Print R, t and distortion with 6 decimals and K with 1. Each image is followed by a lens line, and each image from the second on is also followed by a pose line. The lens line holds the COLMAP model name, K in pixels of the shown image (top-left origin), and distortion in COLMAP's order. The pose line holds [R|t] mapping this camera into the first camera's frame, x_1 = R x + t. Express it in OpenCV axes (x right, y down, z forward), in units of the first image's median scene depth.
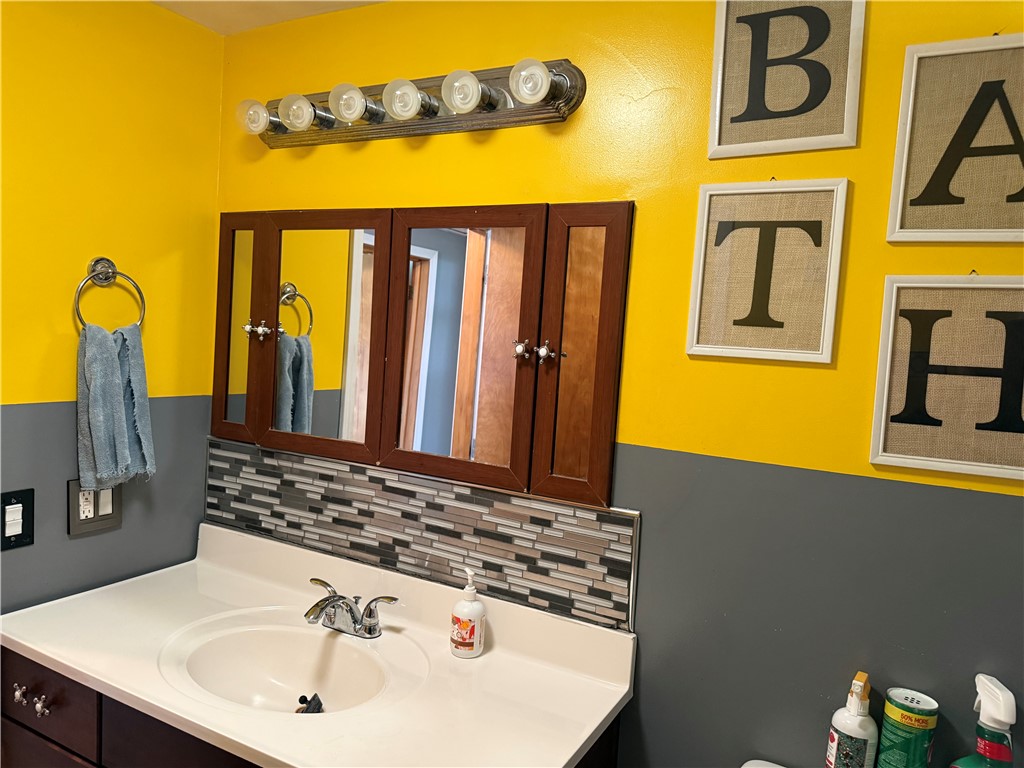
lens RADIAL K [[756.7, 0, 510.0], [0, 756.7, 377.8], [0, 0, 1]] dist [0.103126, -0.122776]
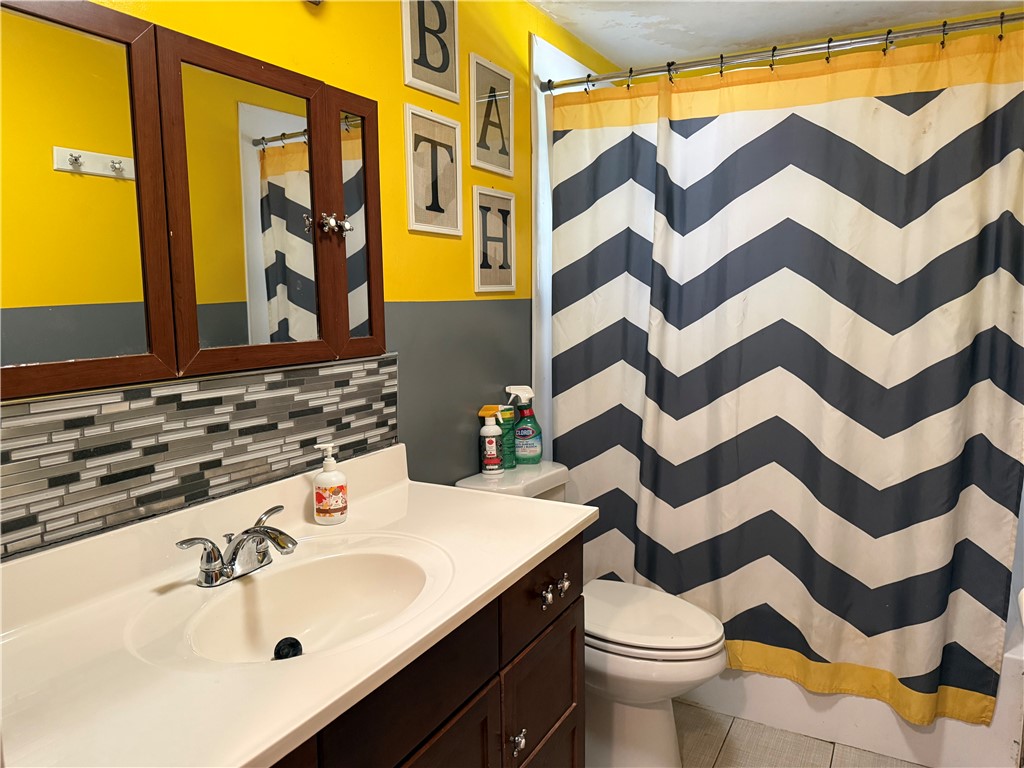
lens RADIAL K [[756.7, 0, 511.5], [0, 756.7, 387.0], [0, 0, 1]] dist [0.103126, -0.122776]
pose [[-0.034479, -0.180461, 0.982978, -0.985124], [0.066176, 0.980992, 0.182418, 0.007482], [-0.997212, 0.071339, -0.021881, 0.720450]]
